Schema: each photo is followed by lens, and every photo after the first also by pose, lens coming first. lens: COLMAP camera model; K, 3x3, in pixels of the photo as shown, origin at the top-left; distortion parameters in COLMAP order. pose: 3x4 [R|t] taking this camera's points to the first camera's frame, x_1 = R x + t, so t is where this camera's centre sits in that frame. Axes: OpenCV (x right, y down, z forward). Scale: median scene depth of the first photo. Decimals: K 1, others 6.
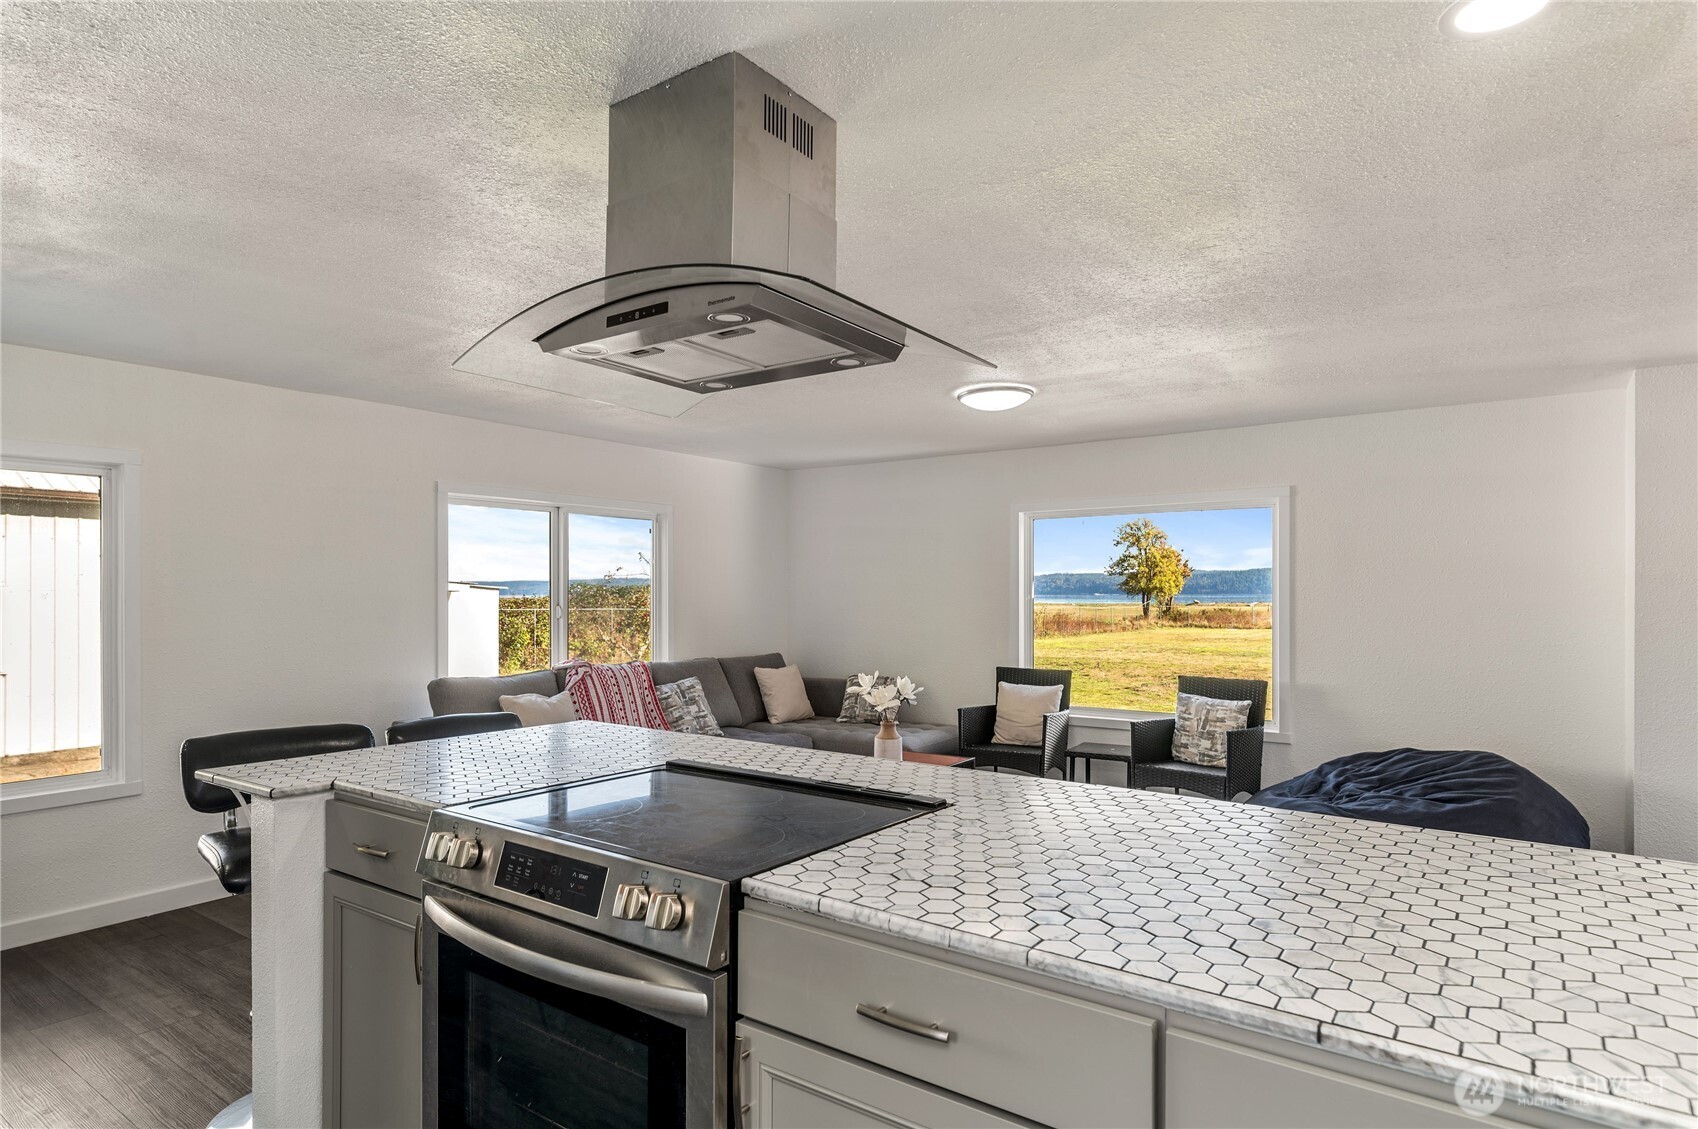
lens RADIAL K [[921.8, 0, 851.6], [0, 921.8, 587.6], [0, 0, 1]] dist [0.027024, -0.000103]
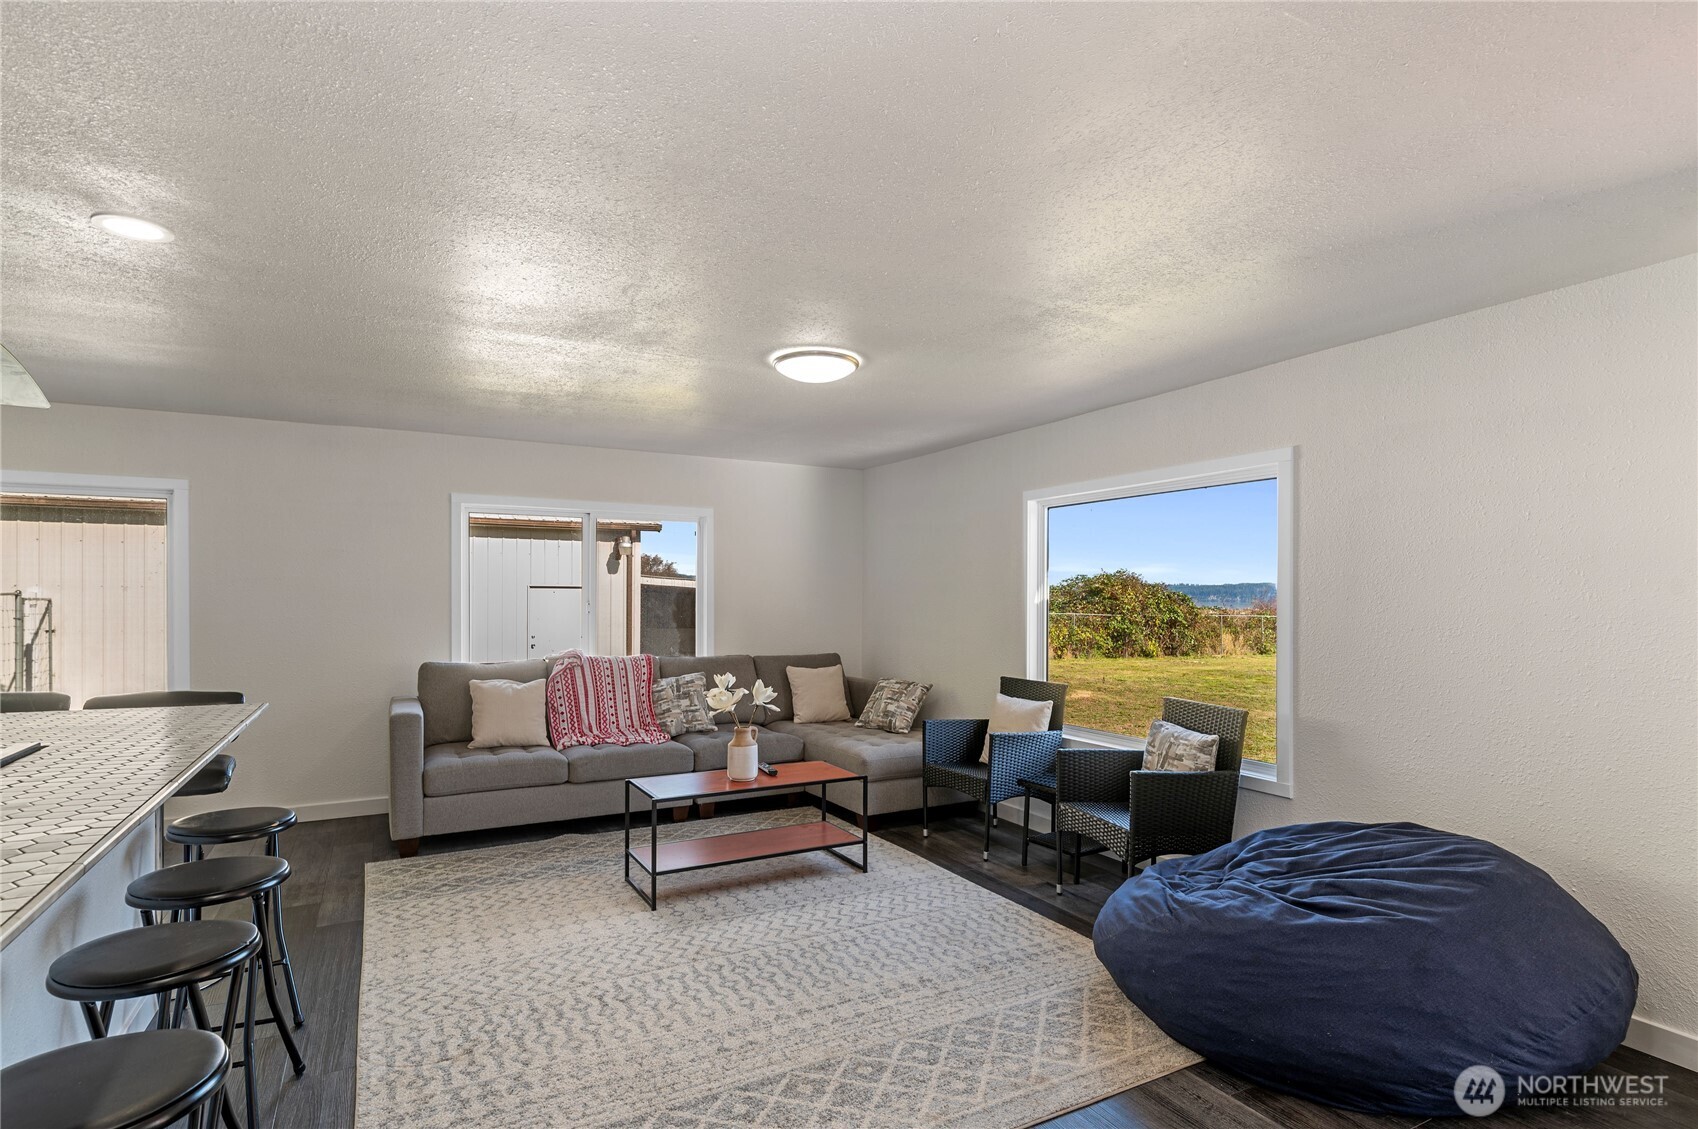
lens RADIAL K [[845.3, 0, 851.2], [0, 845.3, 604.4], [0, 0, 1]] dist [-0.000968, 0.000160]
pose [[0.905727, 0.011014, -0.423718, 0.423958], [-0.005228, 0.999877, 0.014816, 0.006660], [0.423828, -0.011204, 0.905673, 0.238778]]
